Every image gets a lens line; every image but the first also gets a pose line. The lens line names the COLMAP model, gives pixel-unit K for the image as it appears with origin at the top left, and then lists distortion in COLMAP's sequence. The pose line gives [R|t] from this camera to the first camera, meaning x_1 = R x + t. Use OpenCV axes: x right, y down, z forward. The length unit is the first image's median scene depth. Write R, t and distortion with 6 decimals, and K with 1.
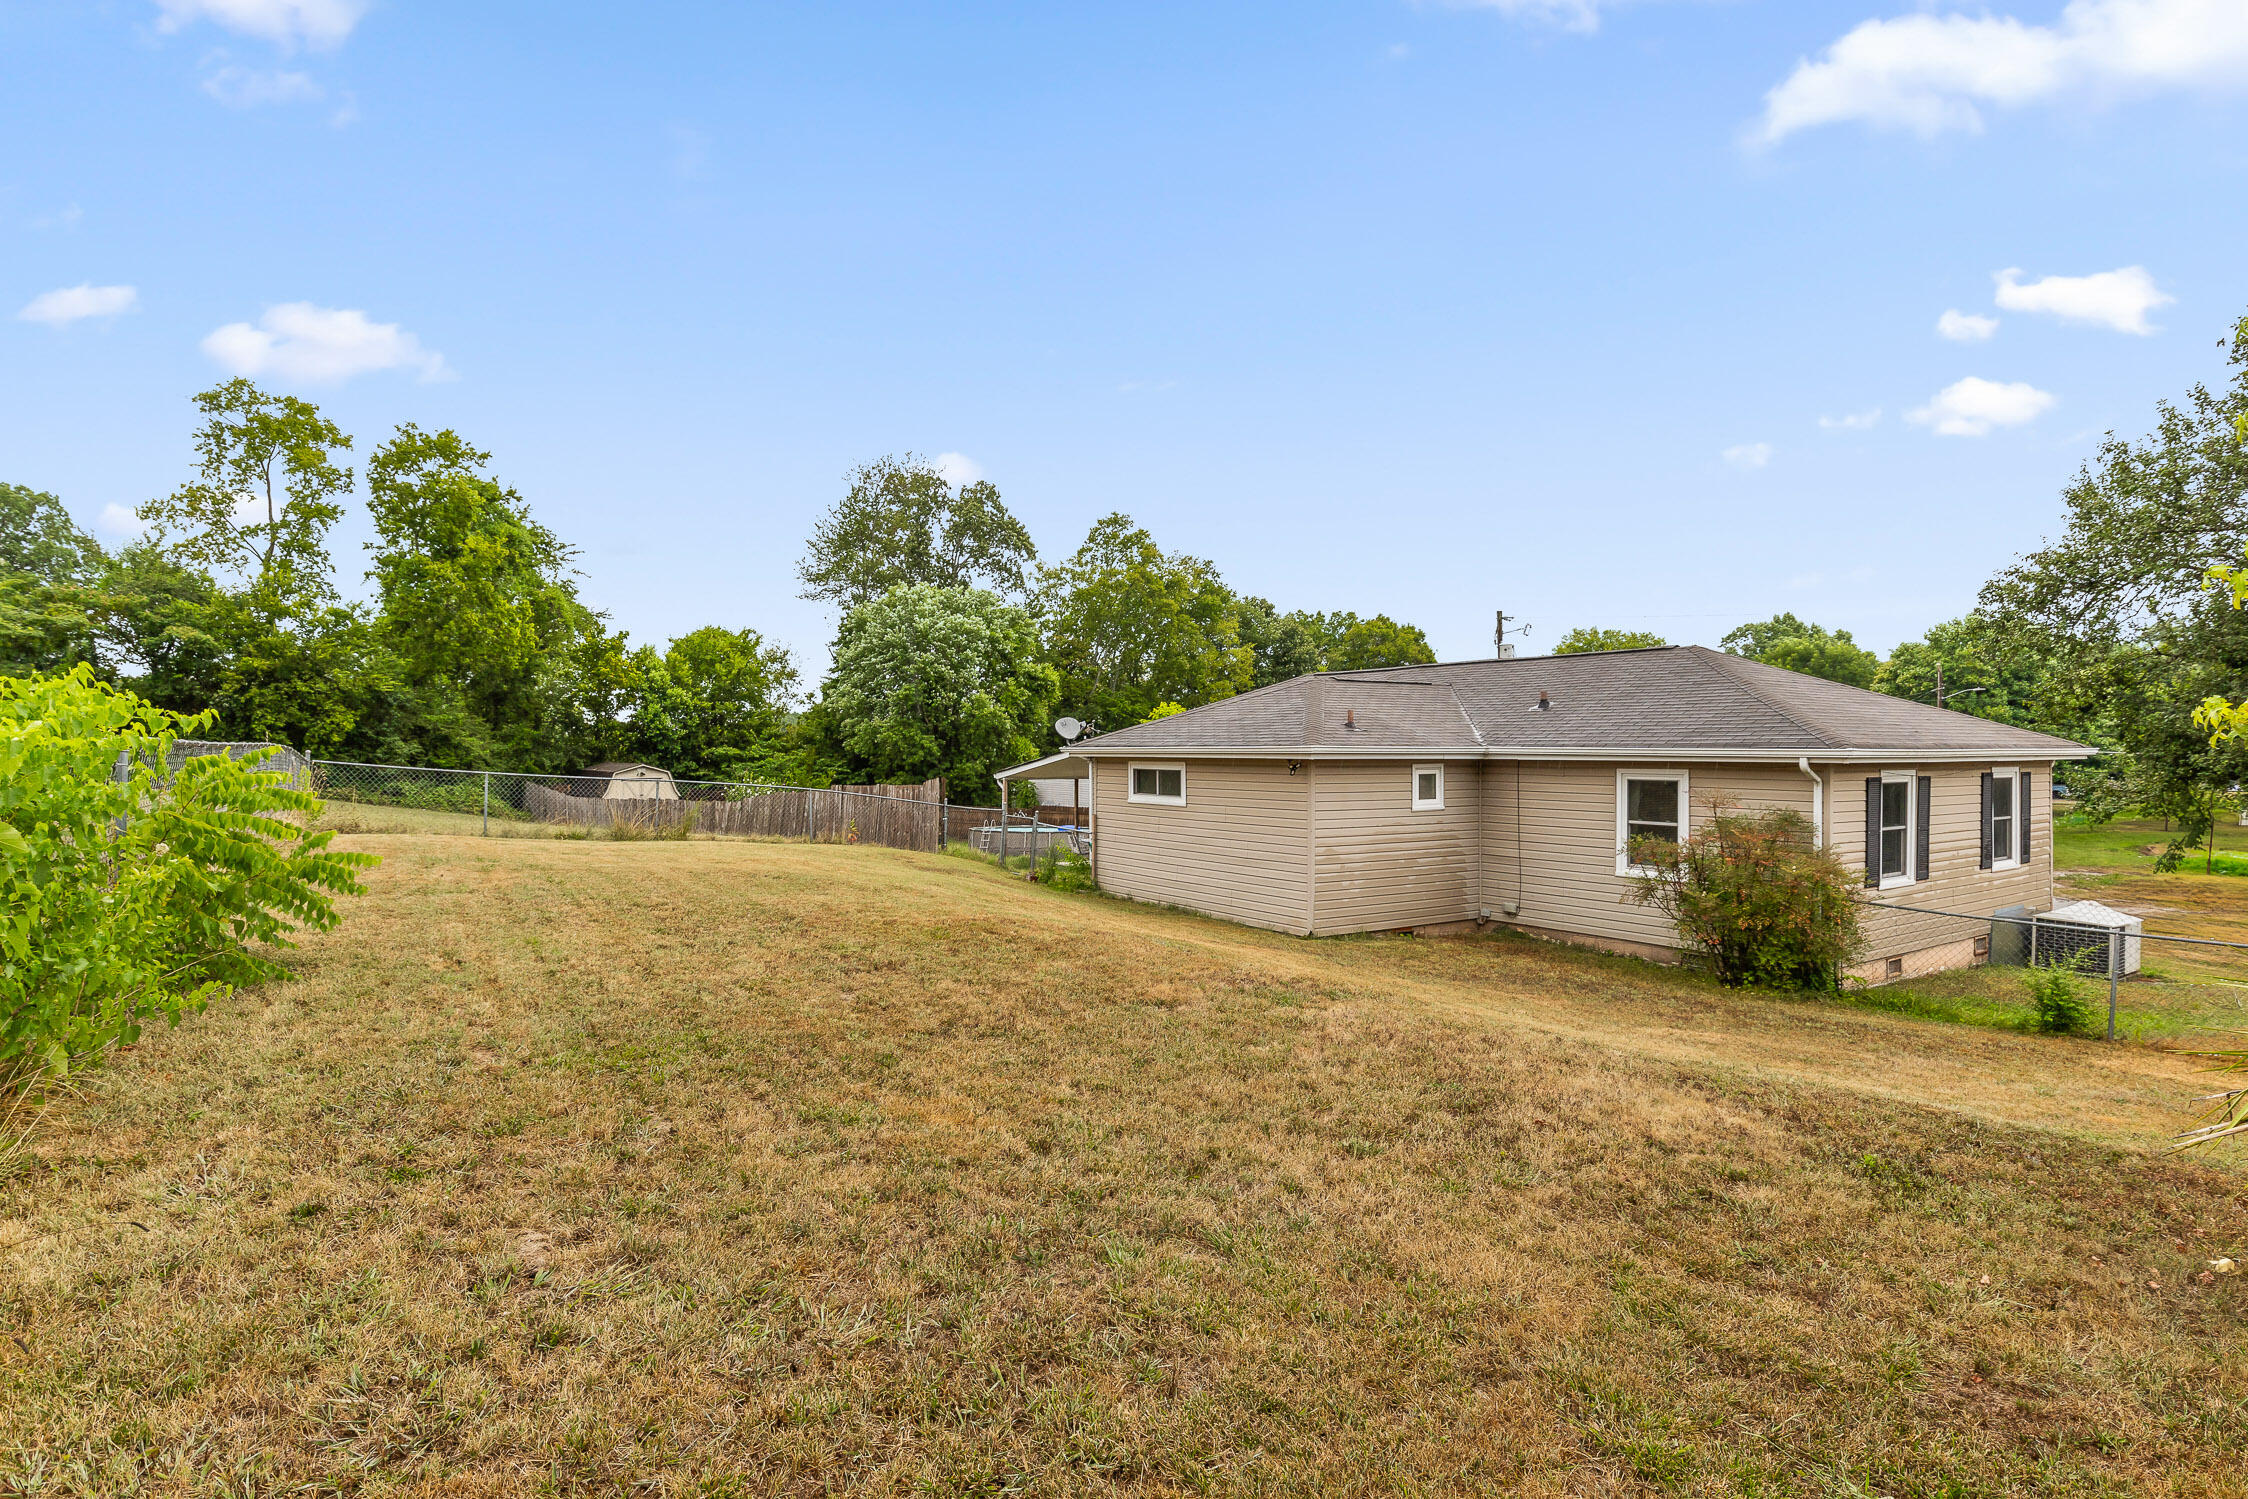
lens RADIAL K [[1162.1, 0, 1133.8], [0, 1162.1, 758.2], [0, 0, 1]] dist [-0.006216, -0.000227]
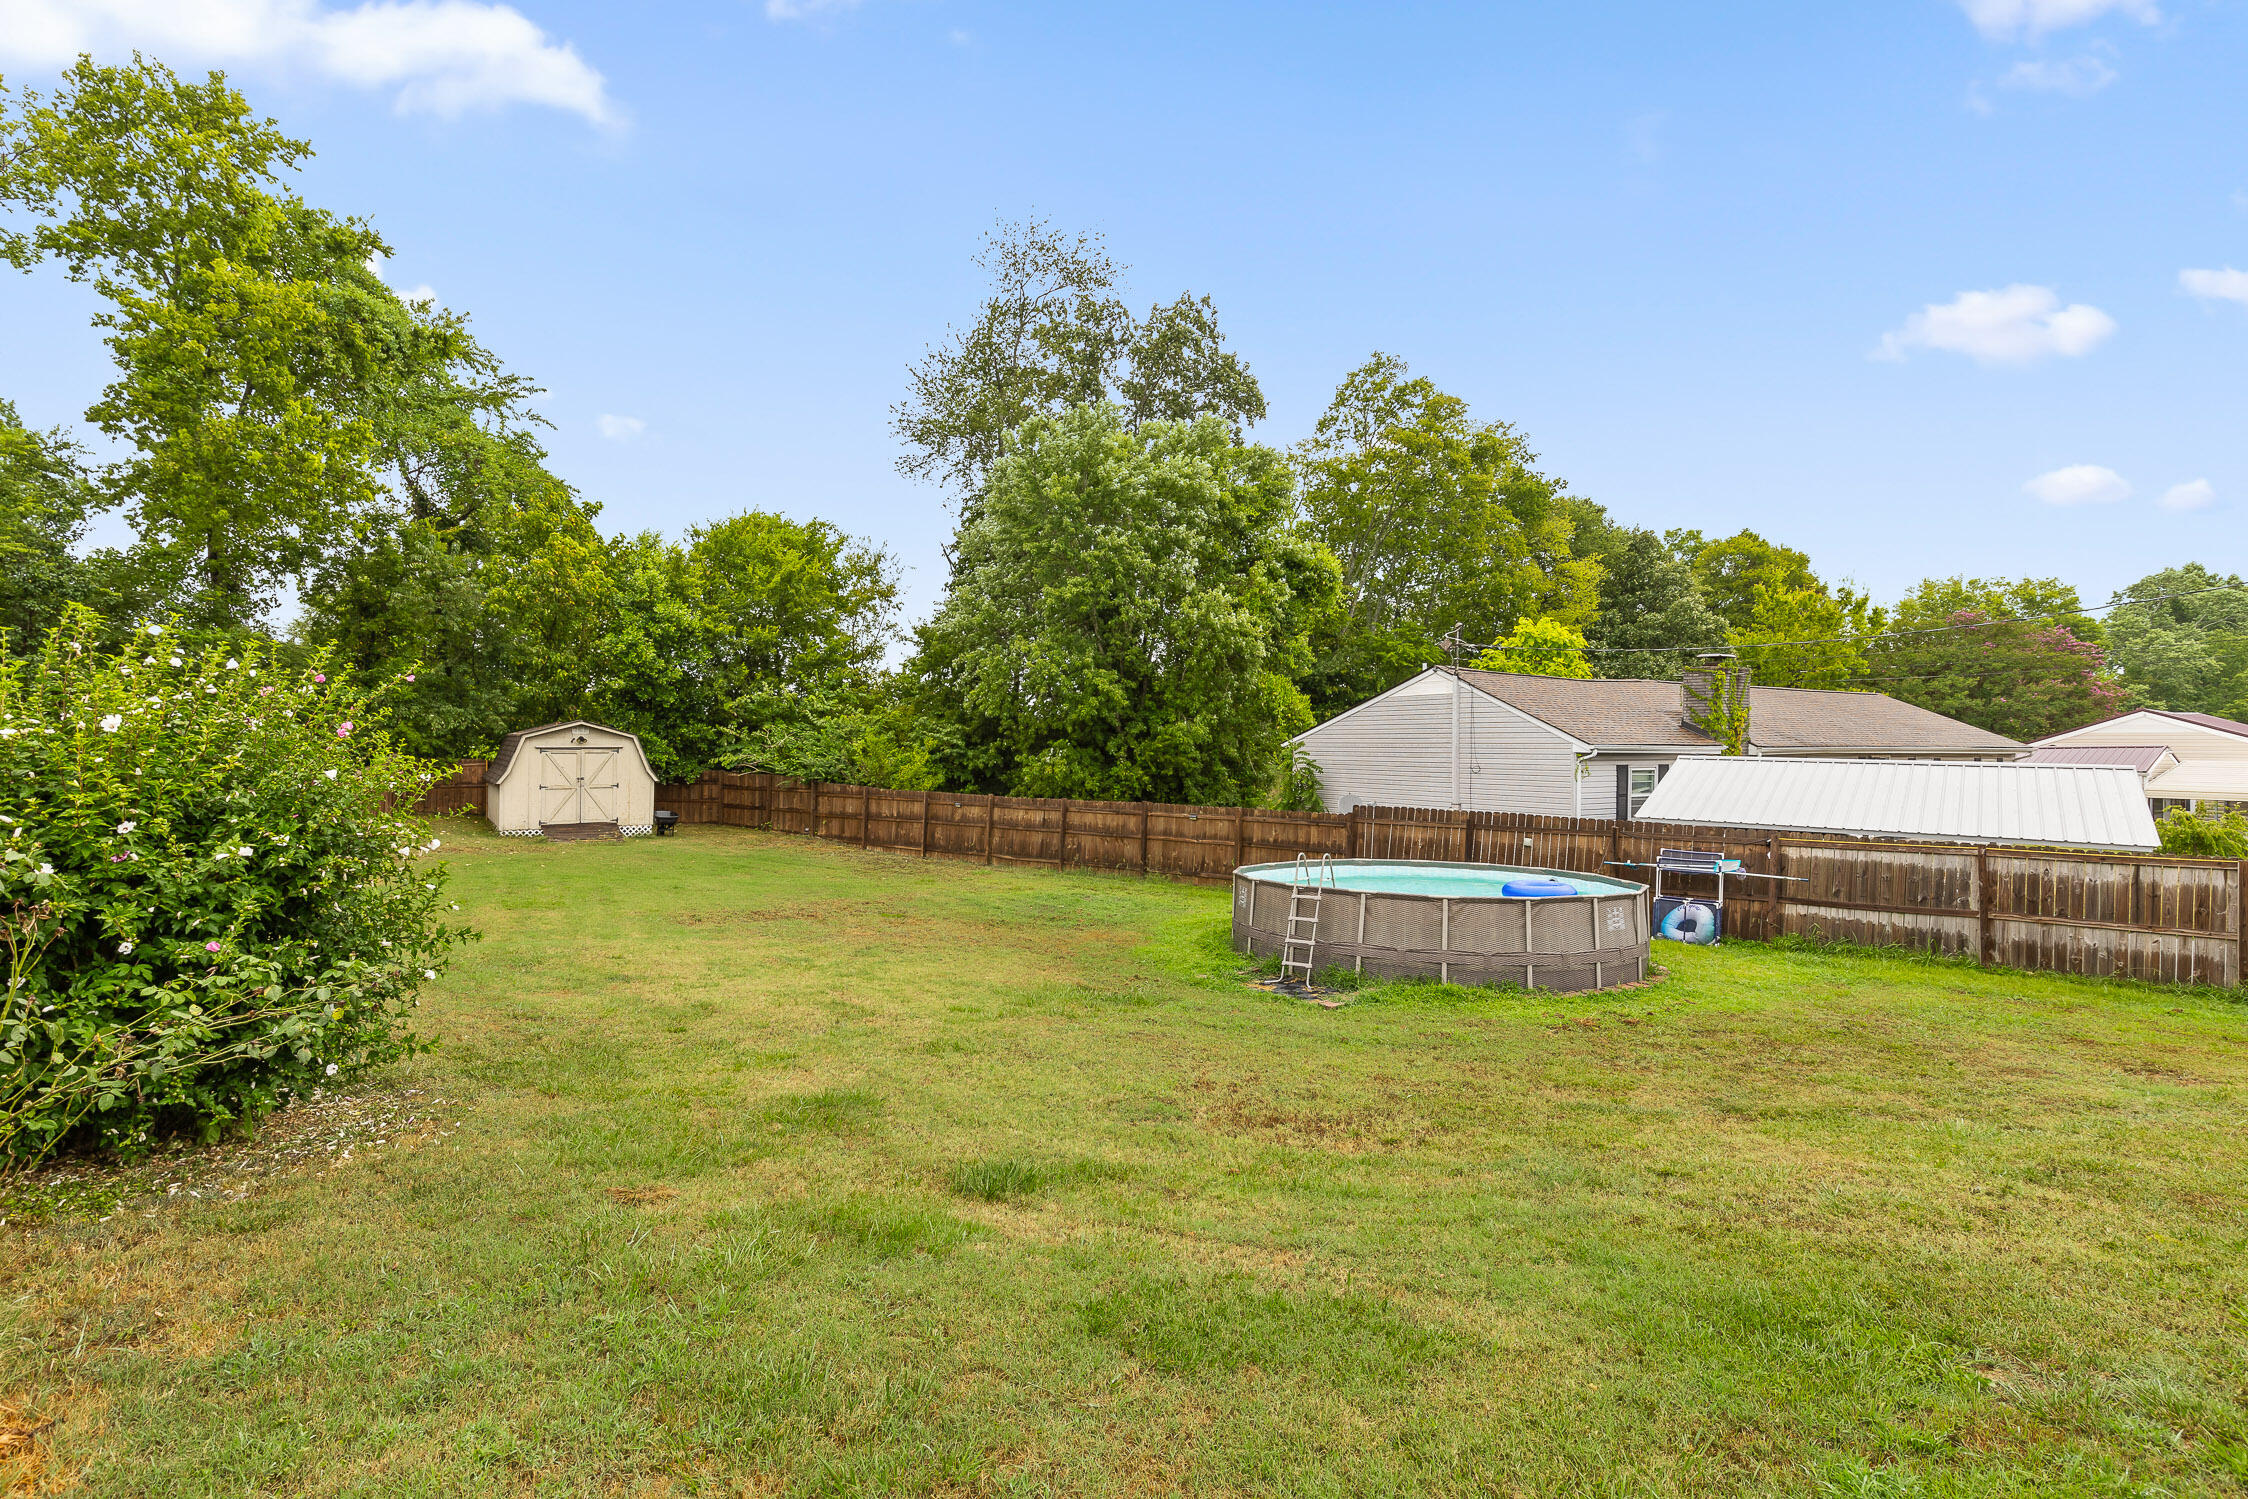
lens RADIAL K [[1023.8, 0, 1118.7], [0, 1023.8, 735.7], [0, 0, 1]] dist [0.003531, -0.002016]
pose [[0.990060, 0.000523, -0.140645, -0.090088], [-0.004020, 0.999690, -0.024581, 0.018734], [0.140588, 0.024902, 0.989755, 0.463835]]
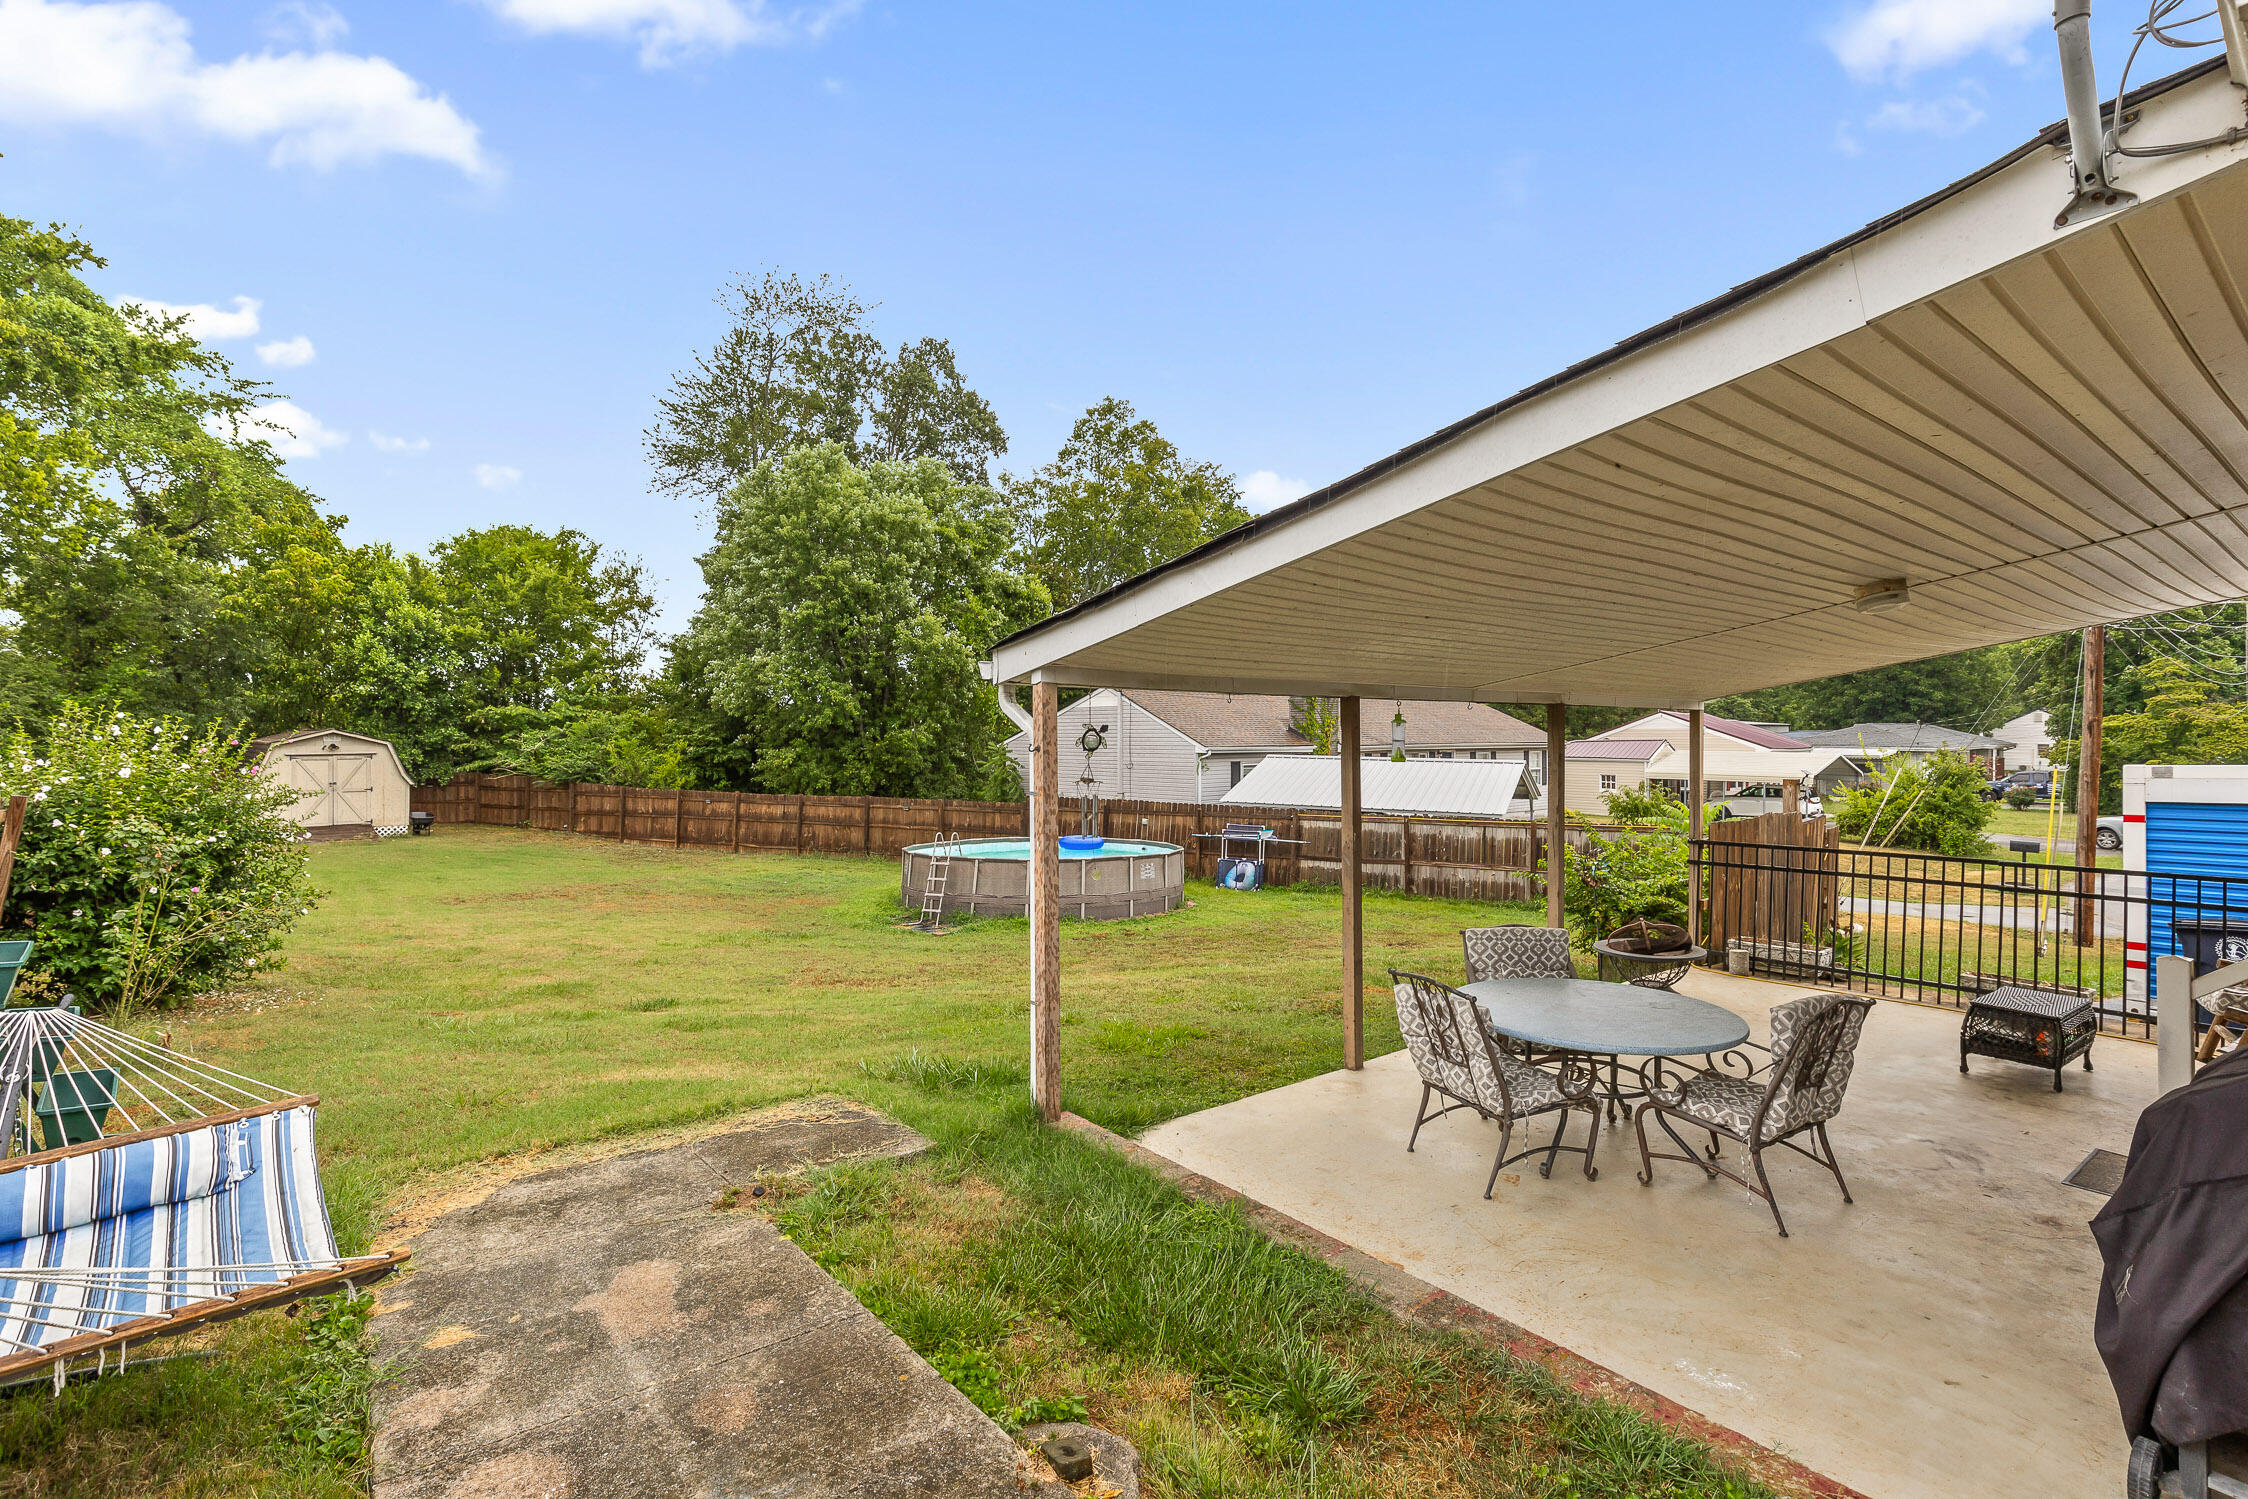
lens RADIAL K [[1023.8, 0, 1123.6], [0, 1023.8, 753.7], [0, 0, 1]] dist [0.003531, -0.002016]
pose [[0.998525, -0.005883, 0.053970, -0.049152], [0.005672, 0.999976, 0.004071, 0.014330], [-0.053993, -0.003759, 0.998534, 0.387755]]
